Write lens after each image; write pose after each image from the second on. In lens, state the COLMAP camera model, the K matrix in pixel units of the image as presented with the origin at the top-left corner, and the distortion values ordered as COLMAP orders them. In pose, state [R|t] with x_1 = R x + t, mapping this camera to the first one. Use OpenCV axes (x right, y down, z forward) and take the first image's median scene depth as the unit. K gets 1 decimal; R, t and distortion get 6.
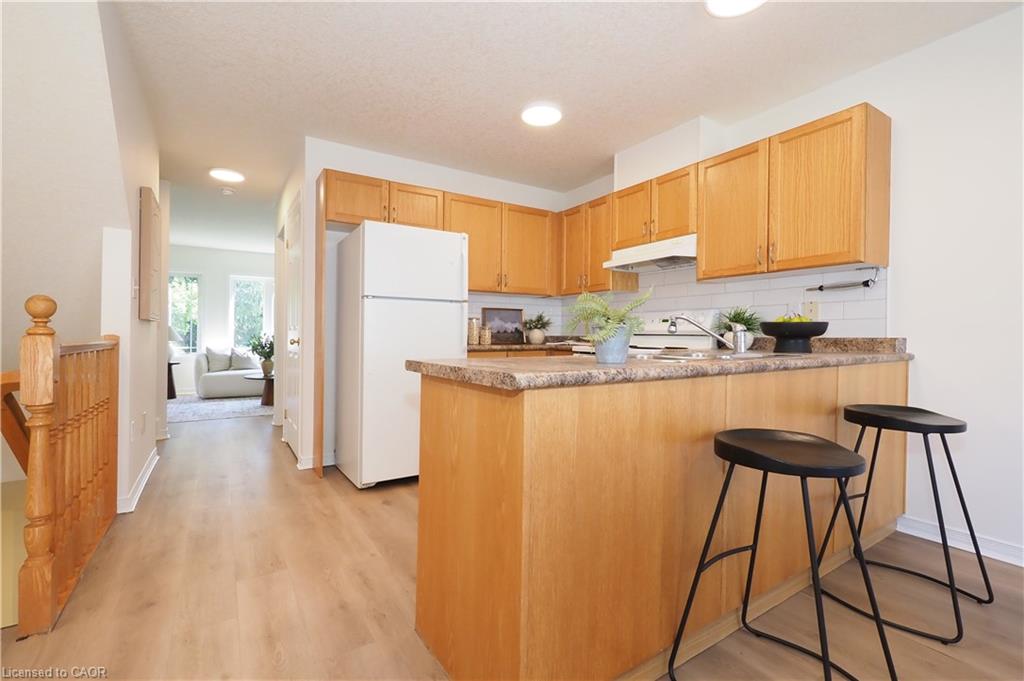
lens RADIAL K [[451.0, 0, 508.9], [0, 451.0, 338.8], [0, 0, 1]] dist [-0.001944, -0.000122]
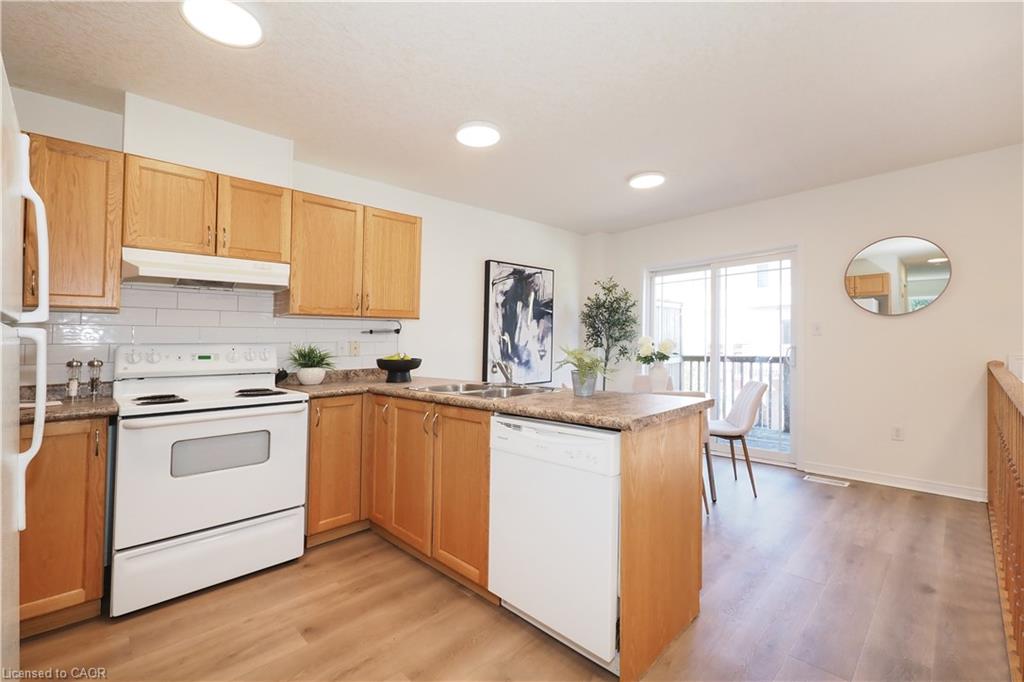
lens RADIAL K [[451.0, 0, 508.9], [0, 451.0, 339.3], [0, 0, 1]] dist [-0.001944, -0.000122]
pose [[-0.203209, 0.004611, 0.979124, -0.469845], [0.019078, 0.999818, -0.000749, -0.056208], [-0.978949, 0.018527, -0.203260, 0.602478]]
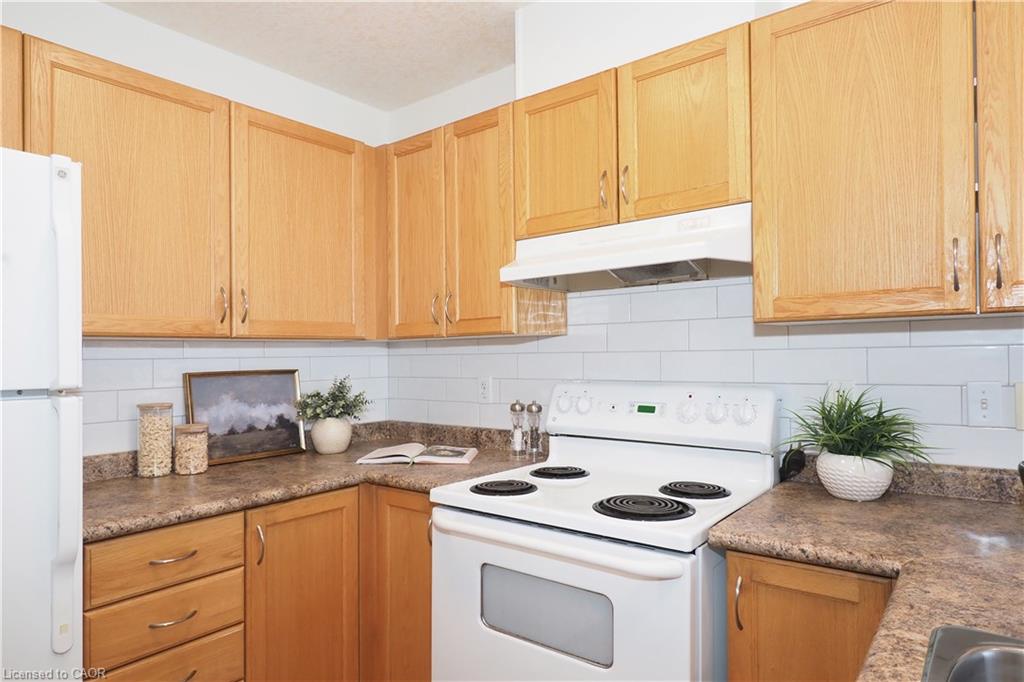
lens RADIAL K [[611.5, 0, 512.0], [0, 611.5, 341.0], [0, 0, 1]] dist [0.001258, -0.000562]
pose [[0.941374, -0.014939, 0.337033, 0.033237], [0.025811, 0.999280, -0.027800, -0.084872], [-0.336375, 0.034870, 0.941082, 0.467039]]
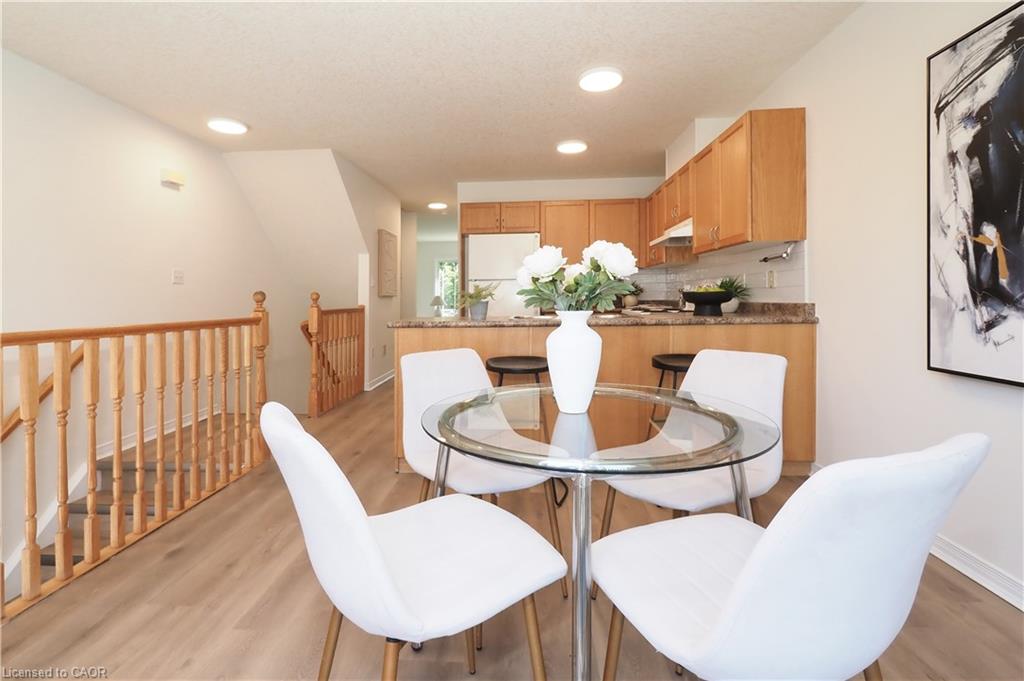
lens RADIAL K [[433.4, 0, 518.0], [0, 433.4, 289.4], [0, 0, 1]] dist [-0.000228, 0.000031]
pose [[0.837231, -0.025462, -0.546256, 0.528271], [0.014117, 0.999589, -0.024955, -0.012382], [0.546667, 0.013181, 0.837246, -0.185754]]
